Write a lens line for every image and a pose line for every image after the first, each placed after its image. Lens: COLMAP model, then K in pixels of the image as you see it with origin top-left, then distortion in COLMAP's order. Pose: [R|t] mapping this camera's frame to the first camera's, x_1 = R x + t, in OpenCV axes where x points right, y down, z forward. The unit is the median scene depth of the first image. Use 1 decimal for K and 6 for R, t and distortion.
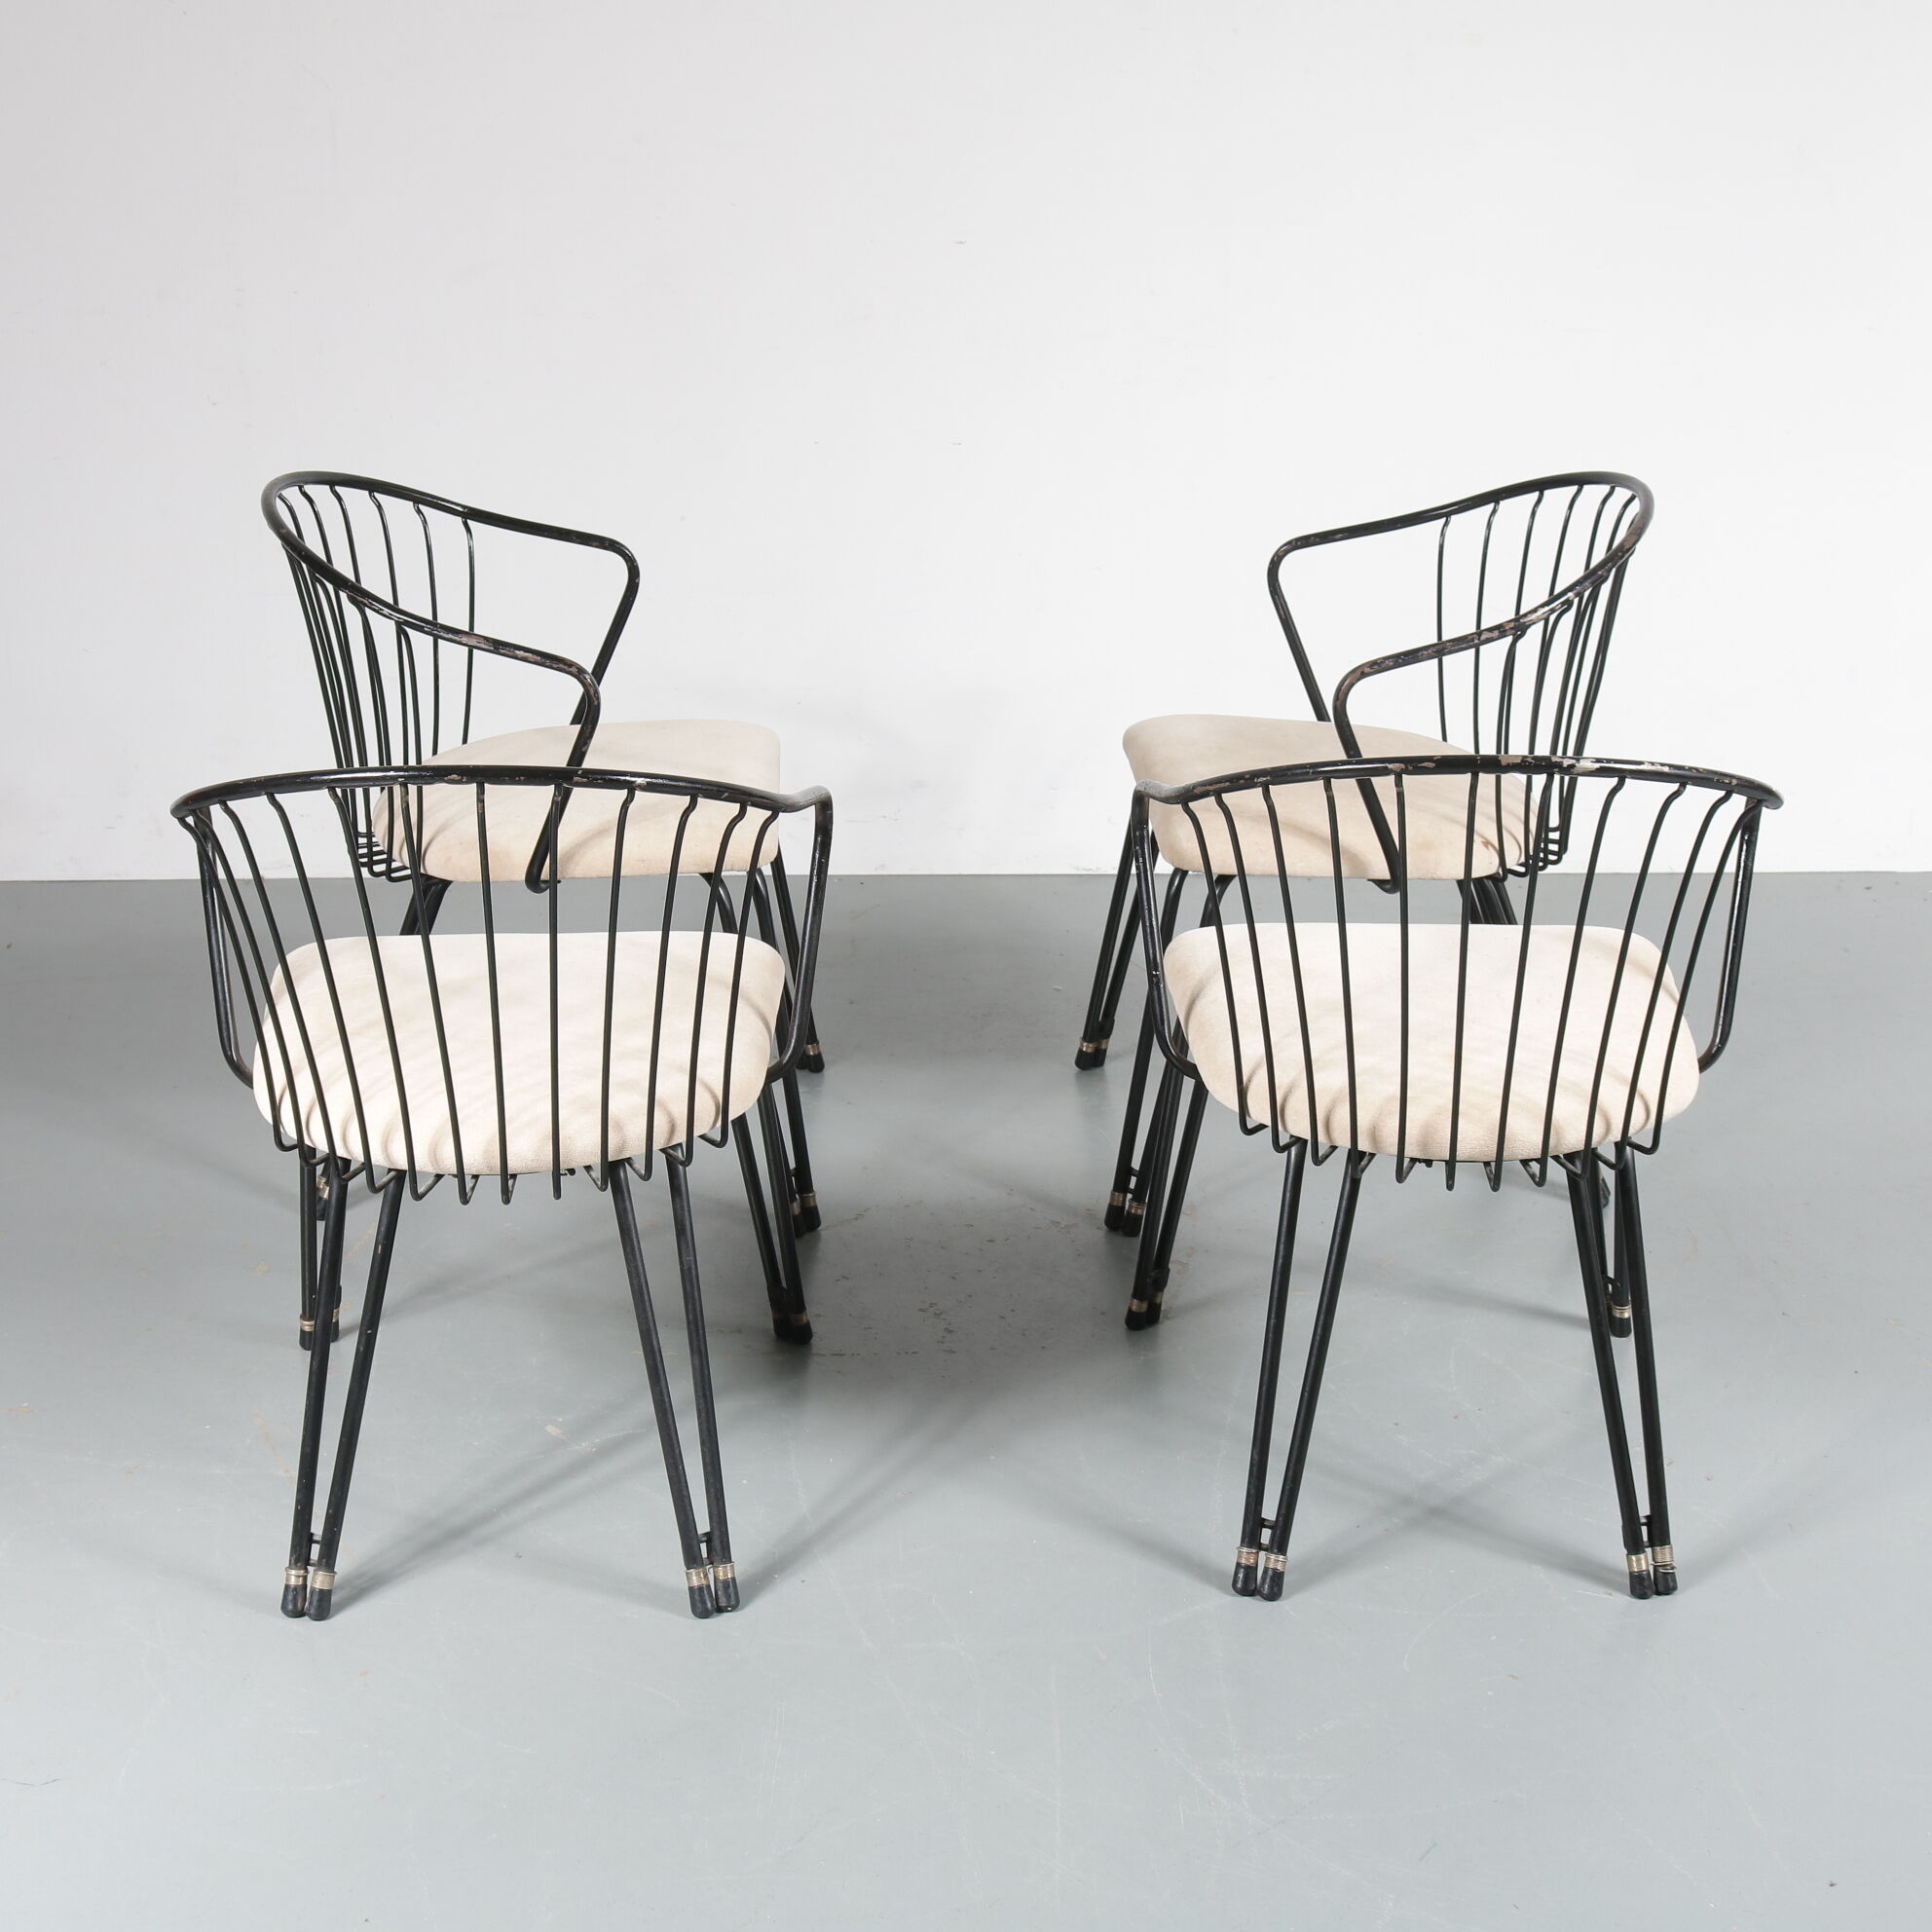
lens RADIAL K [[3385.5, 0, 966.0], [0, 3385.5, 966.0], [0, 0, 1]] dist [-0.012697, 0.036441]
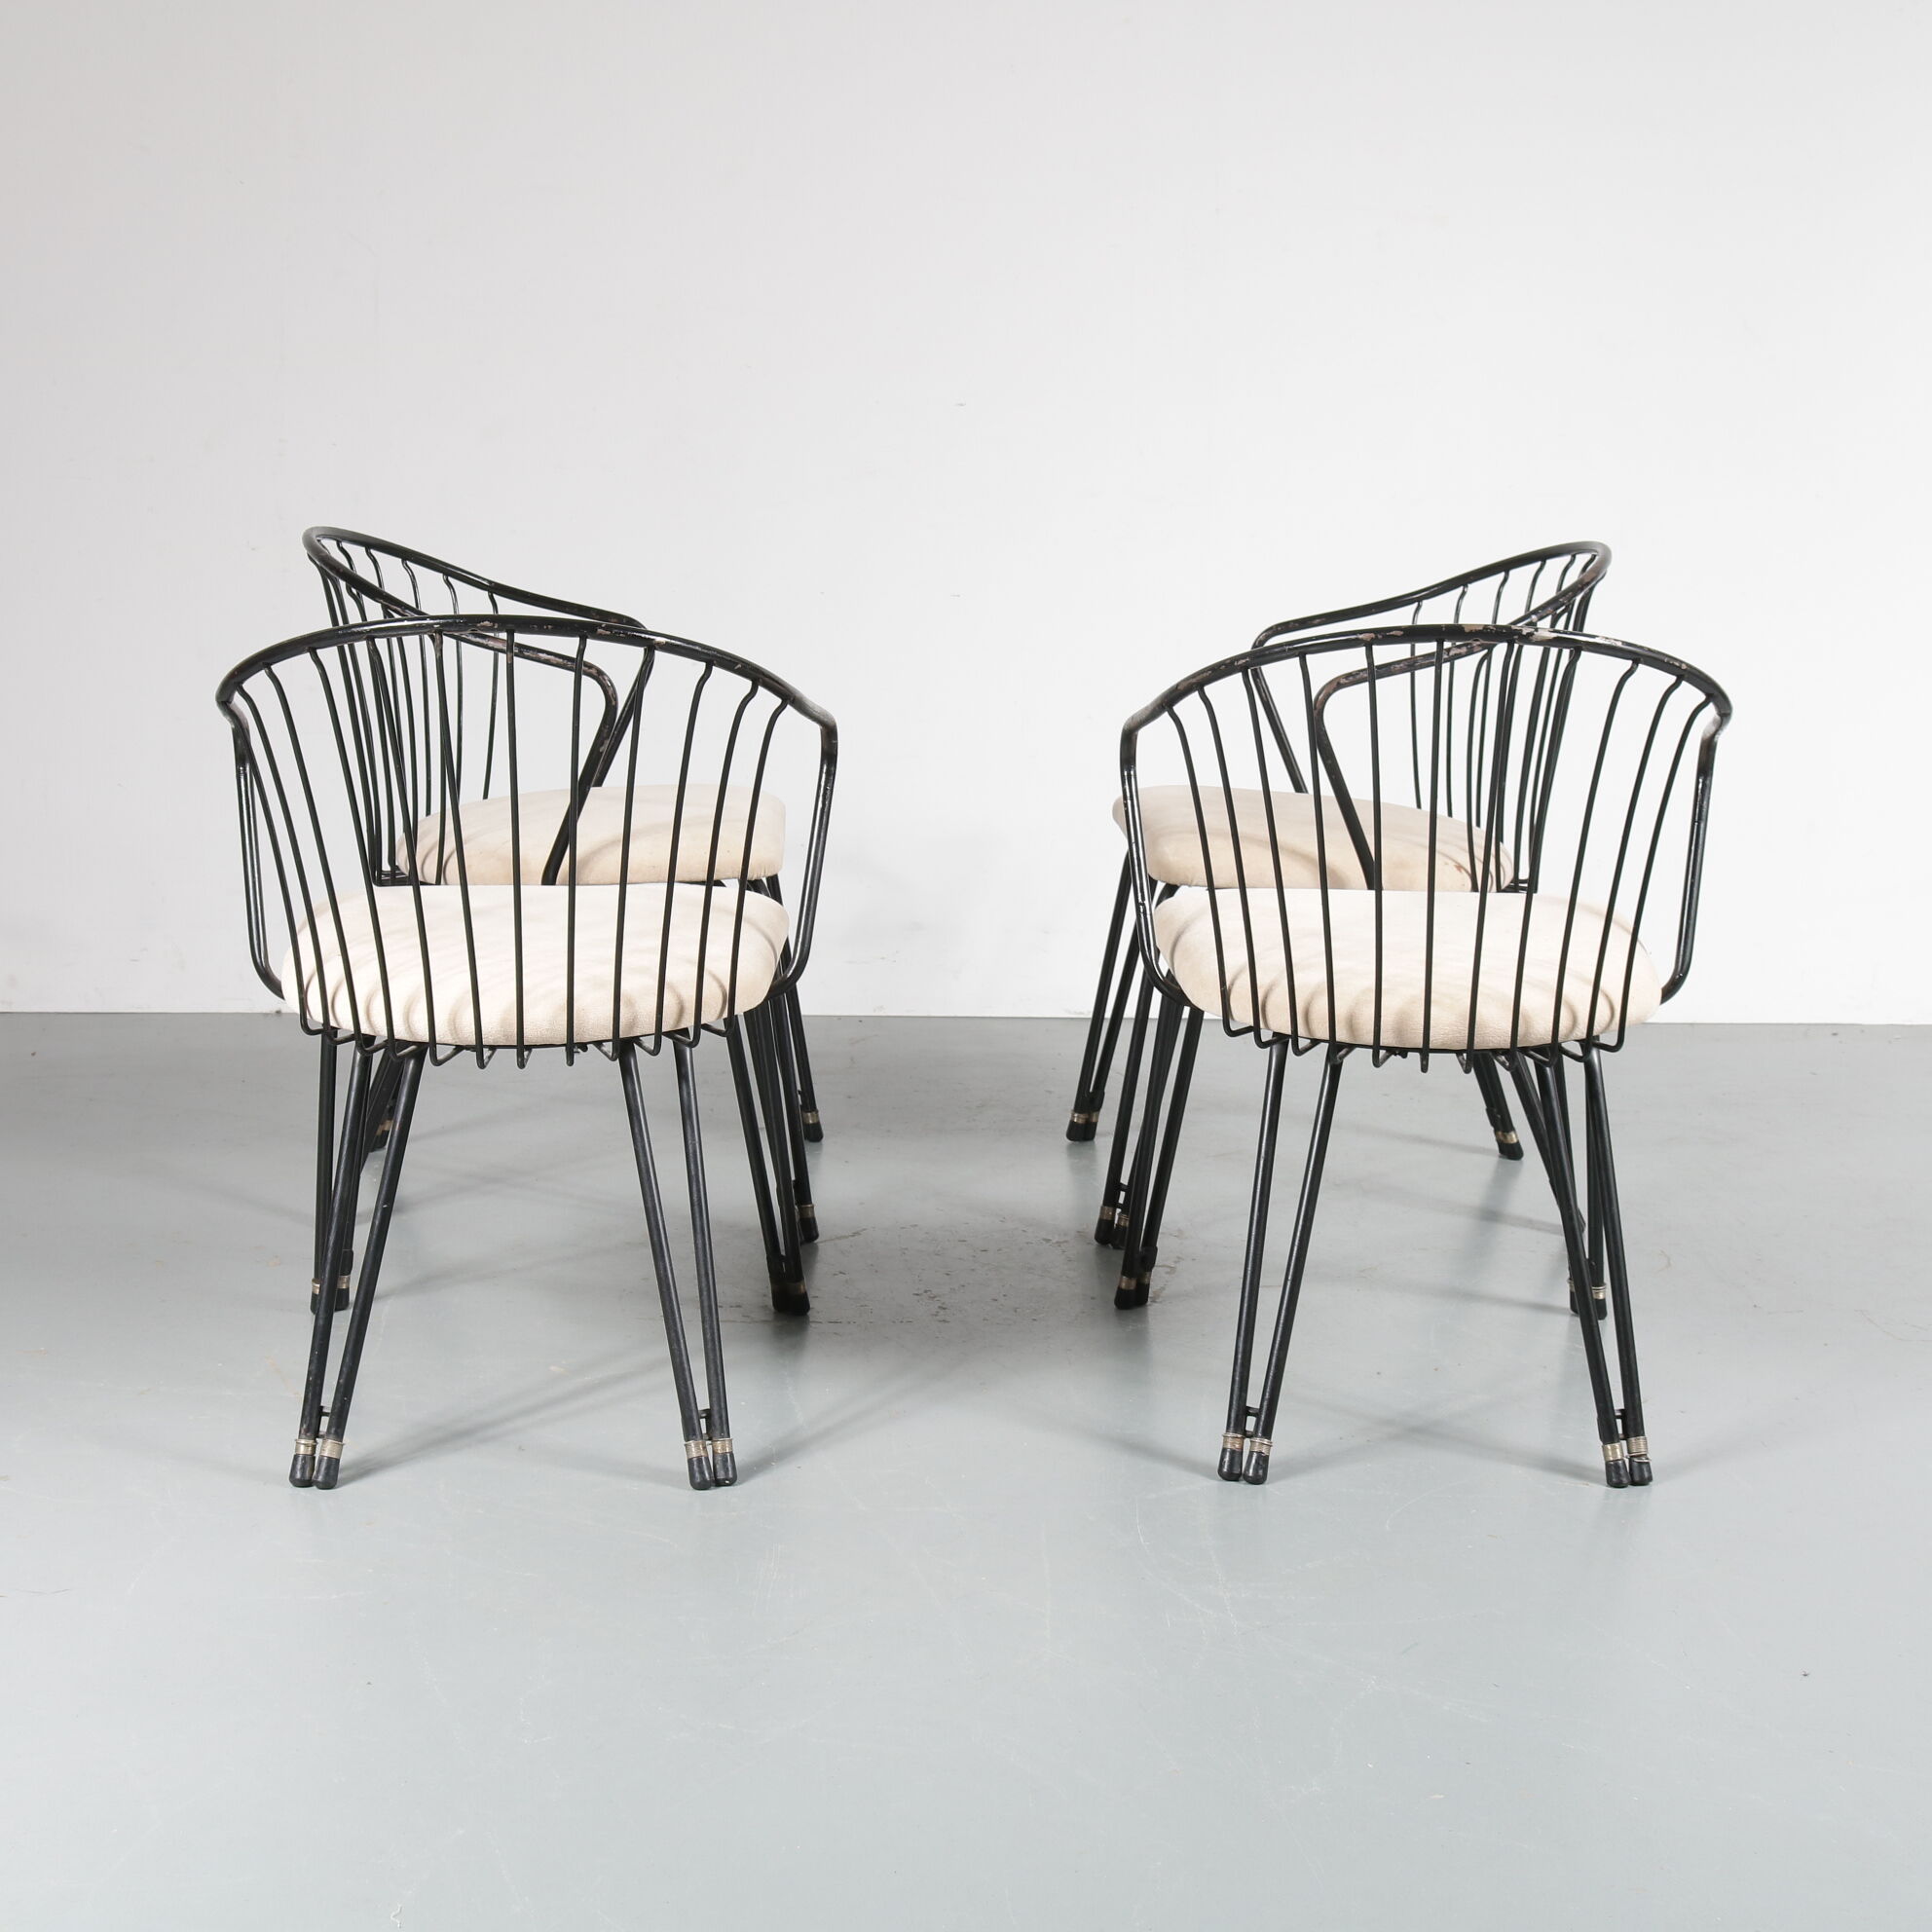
lens RADIAL K [[3385.5, 0, 966.0], [0, 3385.5, 966.0], [0, 0, 1]] dist [-0.012697, 0.036441]
pose [[0.999971, 0.007446, 0.001500, -0.000338], [-0.007113, 0.987309, -0.158651, 0.193816], [-0.002663, 0.158636, 0.987334, -0.035668]]
